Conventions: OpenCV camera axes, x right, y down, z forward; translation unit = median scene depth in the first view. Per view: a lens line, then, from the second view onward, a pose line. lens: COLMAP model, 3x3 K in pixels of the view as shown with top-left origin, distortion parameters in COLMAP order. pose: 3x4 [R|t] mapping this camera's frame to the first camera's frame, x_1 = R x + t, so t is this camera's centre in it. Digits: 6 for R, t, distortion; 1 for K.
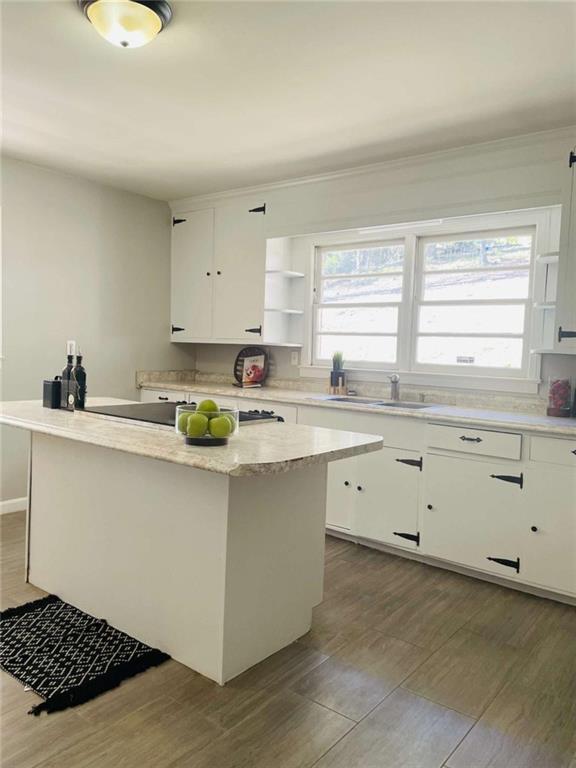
lens RADIAL K [[577.3, 0, 288.0], [0, 577.3, 384.0], [0, 0, 1]] dist [0.072158, -0.002809]
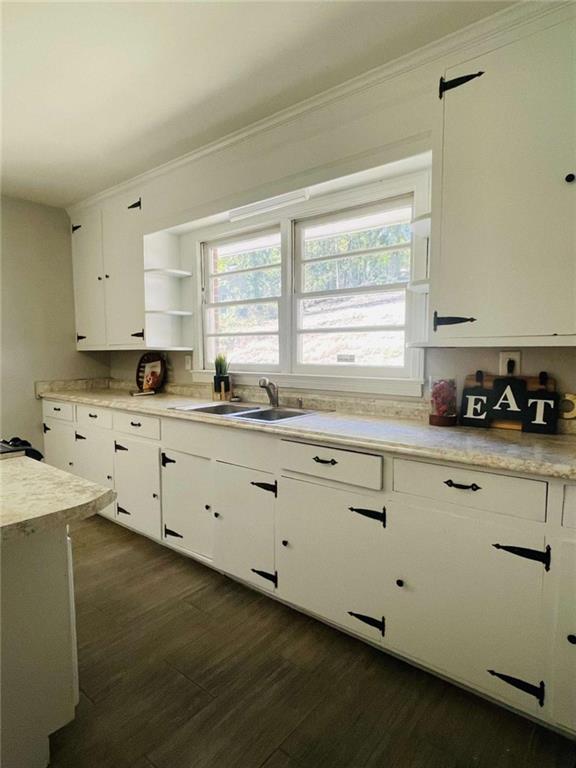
lens RADIAL K [[431.2, 0, 286.4], [0, 431.2, 389.0], [0, 0, 1]] dist [0.007004, 0.001488]
pose [[0.998769, -0.032668, -0.037322, 0.215174], [0.033381, 0.999269, 0.018646, -0.009753], [0.036686, -0.019869, 0.999129, 0.319128]]
